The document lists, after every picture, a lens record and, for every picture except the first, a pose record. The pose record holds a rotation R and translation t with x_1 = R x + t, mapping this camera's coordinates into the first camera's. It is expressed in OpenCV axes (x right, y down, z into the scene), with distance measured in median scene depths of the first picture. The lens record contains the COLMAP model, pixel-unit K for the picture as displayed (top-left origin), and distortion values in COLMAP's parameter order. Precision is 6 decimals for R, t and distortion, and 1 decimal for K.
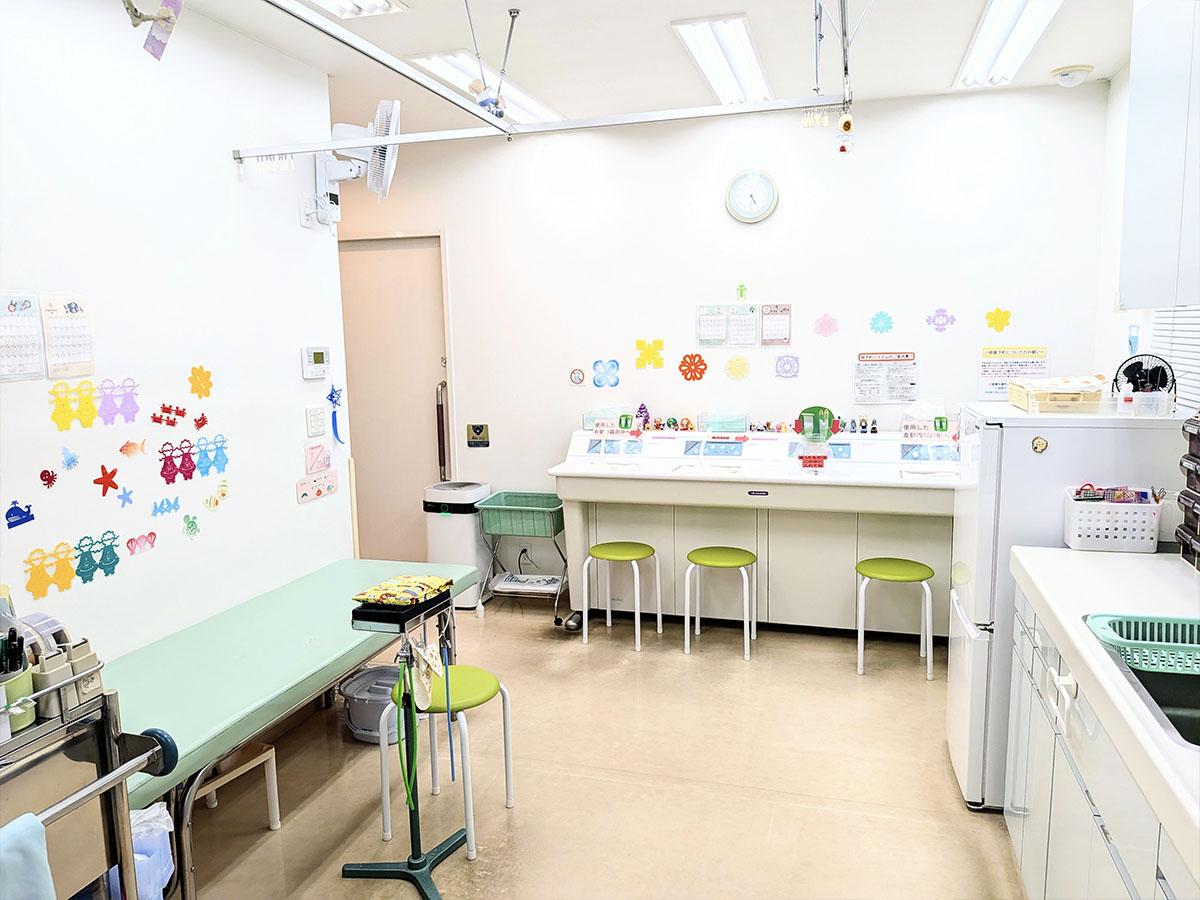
lens RADIAL K [[797.7, 0, 601.4], [0, 797.7, 454.1], [0, 0, 1]] dist [0.054709, -0.000044]
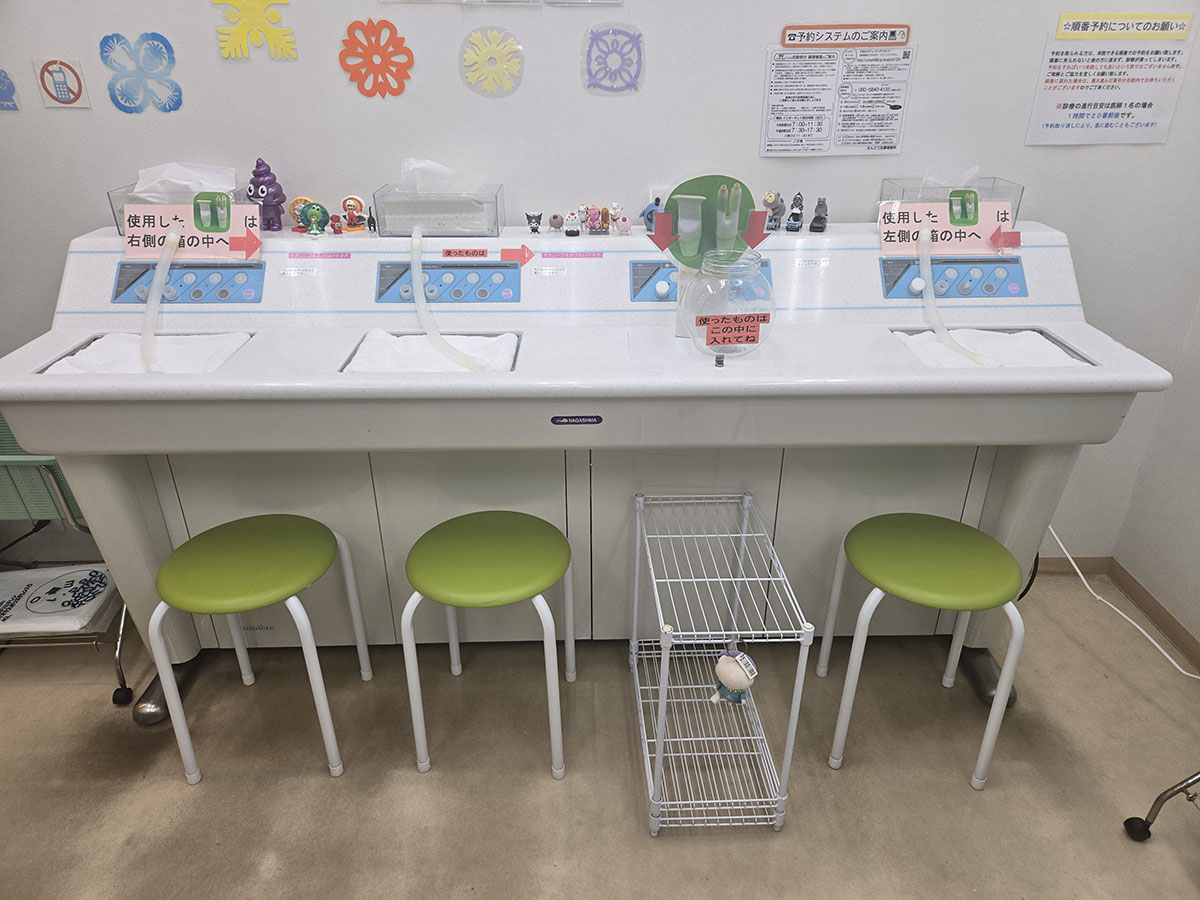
lens RADIAL K [[840.4, 0, 600.0], [0, 840.4, 450.0], [0, 0, 1]] dist [0.056839, -0.038138]
pose [[0.951878, -0.119418, 0.282255, 0.081947], [0.027017, 0.950075, 0.310850, -0.056671], [-0.305284, -0.288265, 0.907582, 0.562637]]
